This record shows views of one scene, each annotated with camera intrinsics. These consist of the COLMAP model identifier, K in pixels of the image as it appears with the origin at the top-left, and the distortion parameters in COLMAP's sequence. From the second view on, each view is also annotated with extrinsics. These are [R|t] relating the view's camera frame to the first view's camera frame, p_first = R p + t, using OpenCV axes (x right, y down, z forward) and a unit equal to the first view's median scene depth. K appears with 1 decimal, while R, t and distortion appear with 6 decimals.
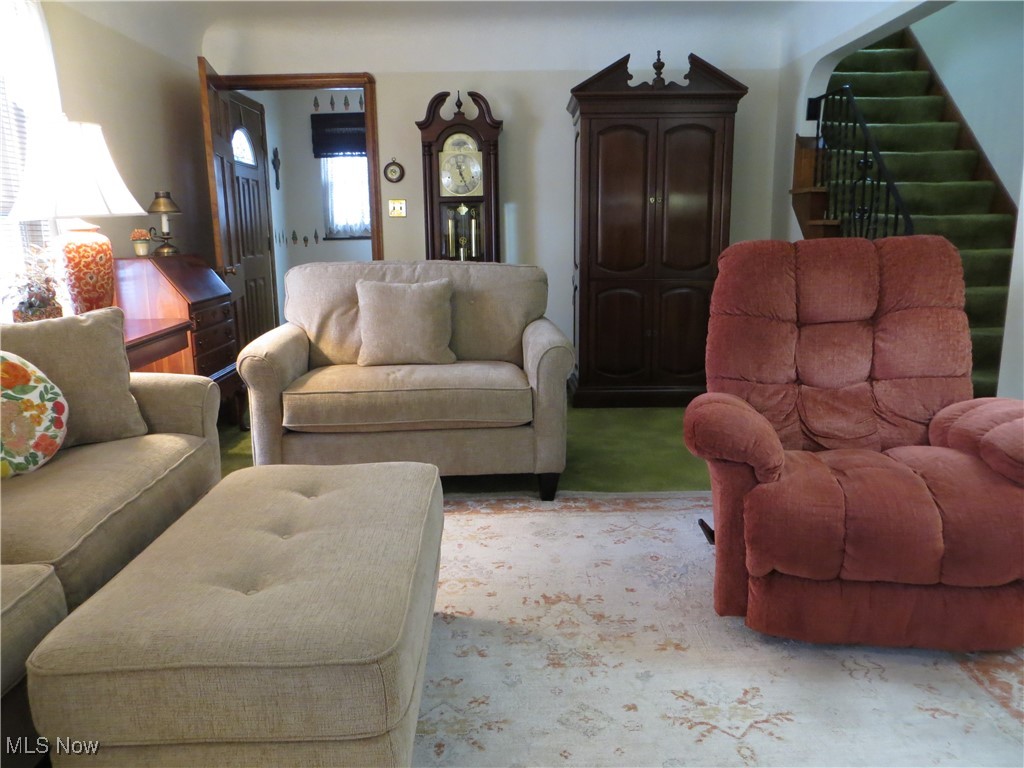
lens RADIAL K [[772.2, 0, 511.4], [0, 772.2, 383.1], [0, 0, 1]] dist [-0.015139, -0.002784]
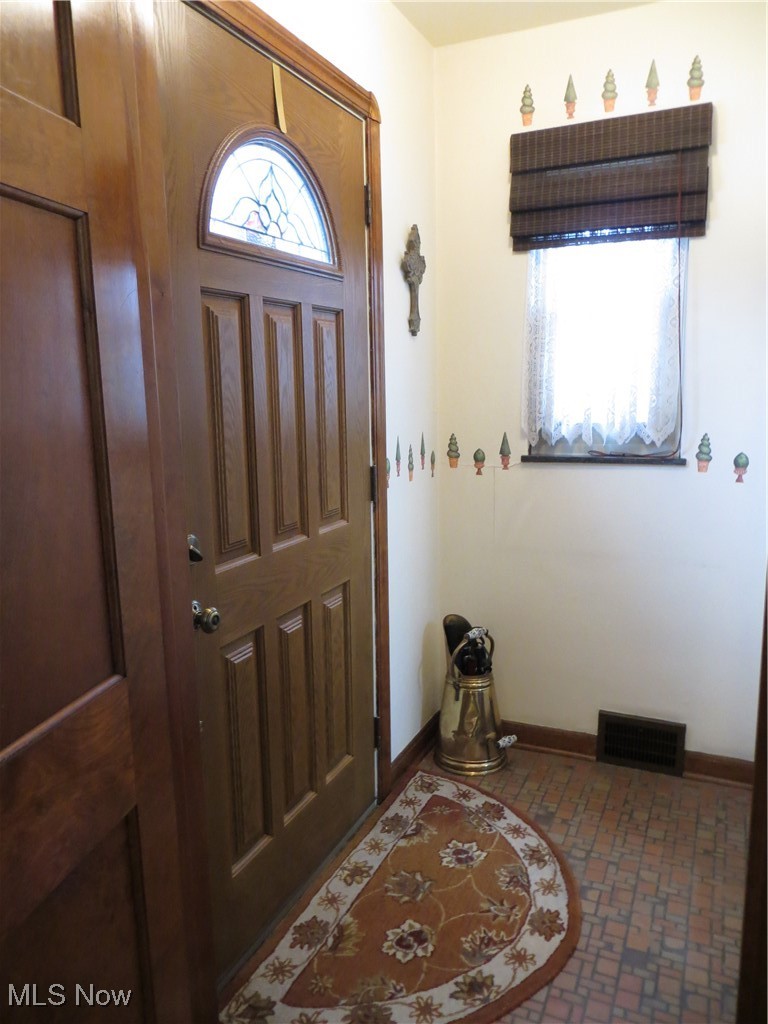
lens RADIAL K [[772.2, 0, 384.1], [0, 772.2, 510.7], [0, 0, 1]] dist [-0.015139, -0.002784]
pose [[0.911512, 0.063905, -0.406279, -0.150903], [-0.072339, 0.997365, -0.005418, -0.157220], [0.404862, 0.034328, 0.913733, 0.630514]]
